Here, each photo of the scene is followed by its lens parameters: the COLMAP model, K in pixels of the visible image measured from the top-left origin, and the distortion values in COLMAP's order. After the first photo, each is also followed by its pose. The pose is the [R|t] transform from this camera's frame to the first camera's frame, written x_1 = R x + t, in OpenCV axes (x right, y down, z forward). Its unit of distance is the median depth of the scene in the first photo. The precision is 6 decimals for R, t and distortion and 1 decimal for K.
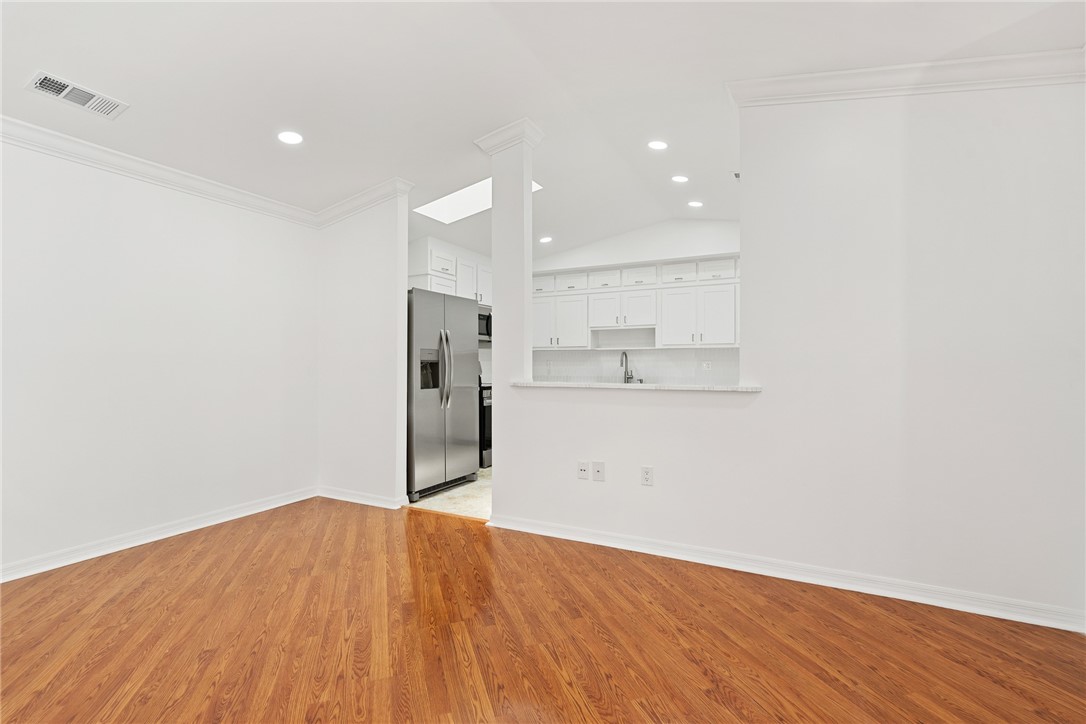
lens RADIAL K [[491.4, 0, 544.5], [0, 491.4, 365.0], [0, 0, 1]] dist [-0.001836, 0.000487]
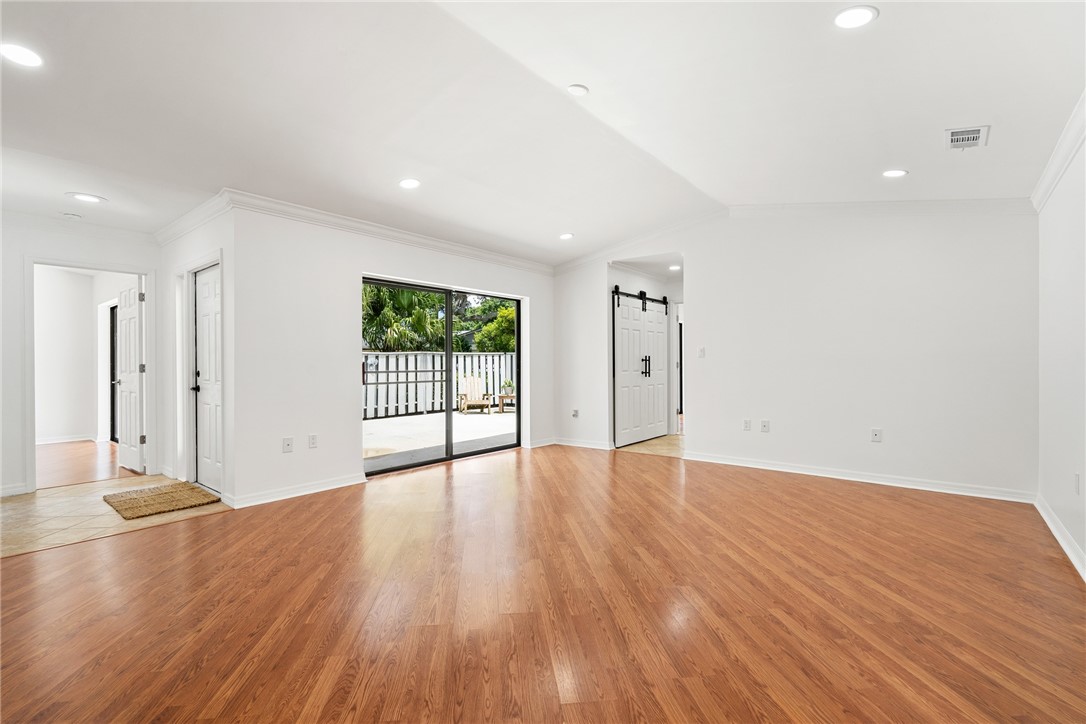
lens RADIAL K [[494.8, 0, 545.5], [0, 494.8, 359.5], [0, 0, 1]] dist [-0.003607, 0.000940]
pose [[-0.979046, 0.003328, 0.203614, -0.409232], [0.002580, 0.999989, -0.003935, 0.001181], [-0.203624, -0.003328, -0.979043, 0.808552]]
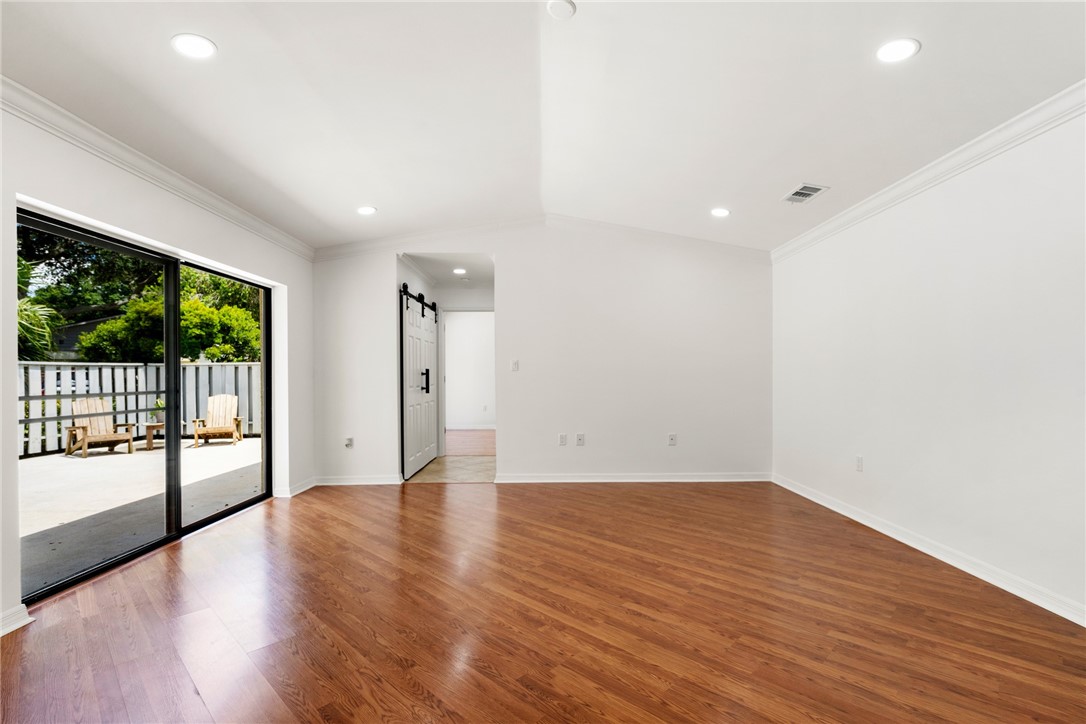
lens RADIAL K [[497.4, 0, 546.6], [0, 497.4, 373.3], [0, 0, 1]] dist [-0.003363, -0.000128]
pose [[-0.885731, 0.003547, -0.464186, -0.046845], [0.004494, 0.999989, -0.000935, -0.001433], [0.464178, -0.002914, -0.885737, 0.561038]]
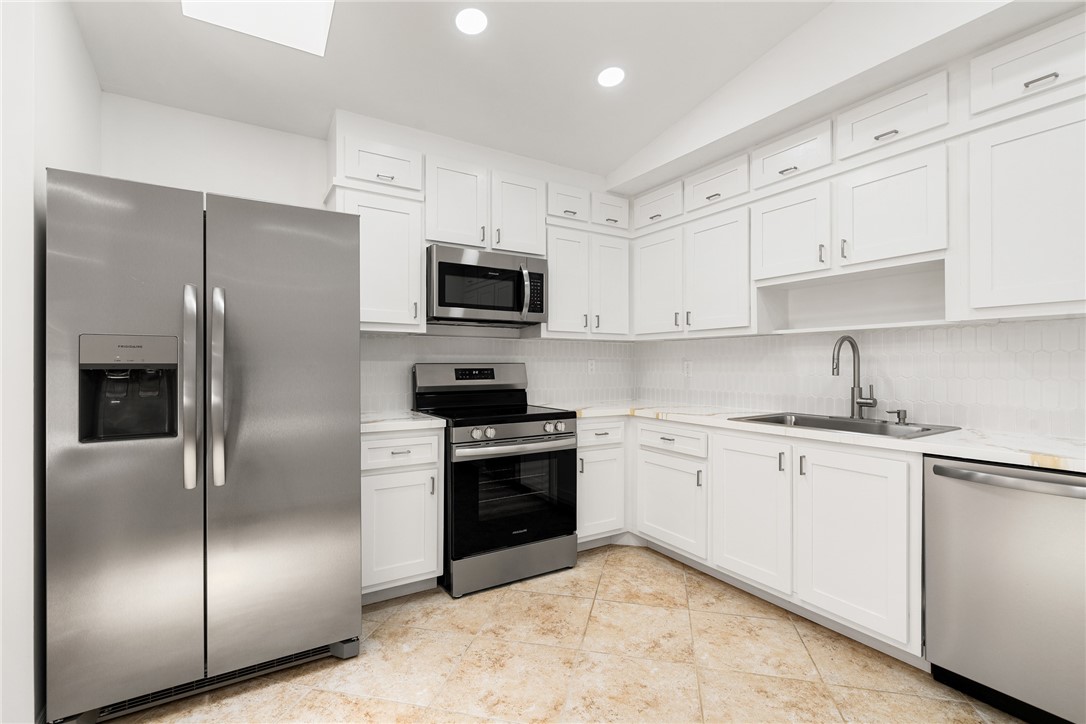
lens RADIAL K [[492.4, 0, 544.7], [0, 492.4, 363.7], [0, 0, 1]] dist [-0.004436, 0.000312]
pose [[0.859799, -0.002613, -0.510626, 0.229990], [0.002875, 0.999996, -0.000276, -0.008963], [0.510624, -0.001231, 0.859803, 0.818224]]
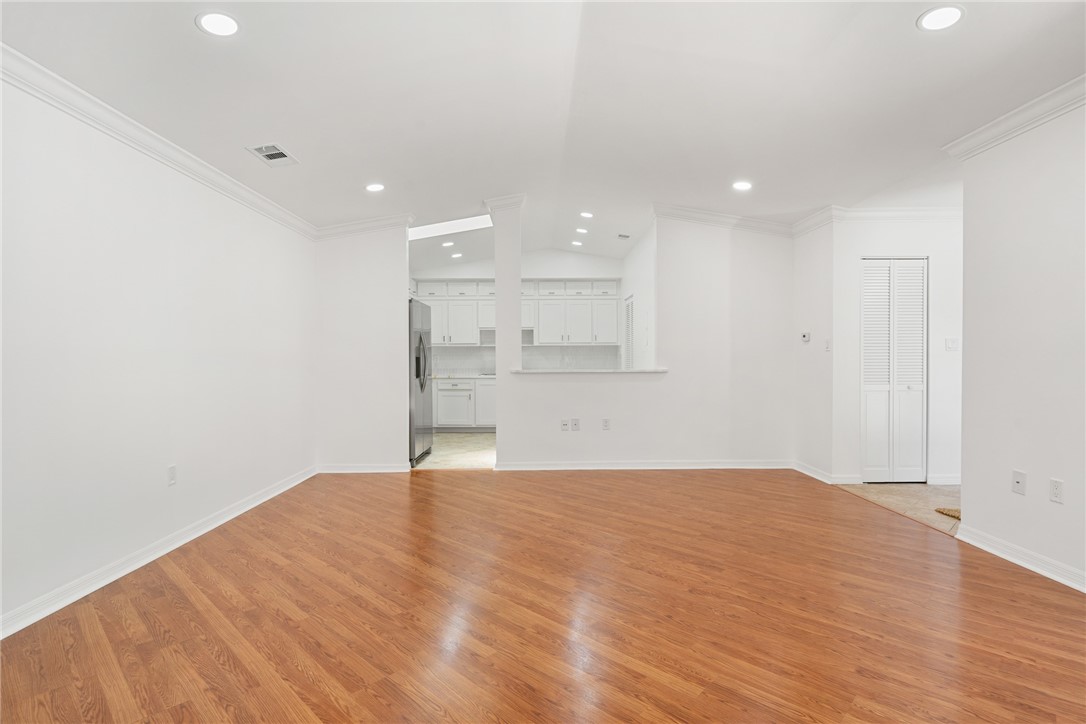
lens RADIAL K [[530.9, 0, 545.1], [0, 530.9, 363.9], [0, 0, 1]] dist [0.001513, 0.000424]
pose [[0.882496, -0.010074, 0.470212, -0.572725], [0.006120, 0.999932, 0.009937, 0.000584], [-0.470280, -0.005892, 0.882497, -0.349051]]
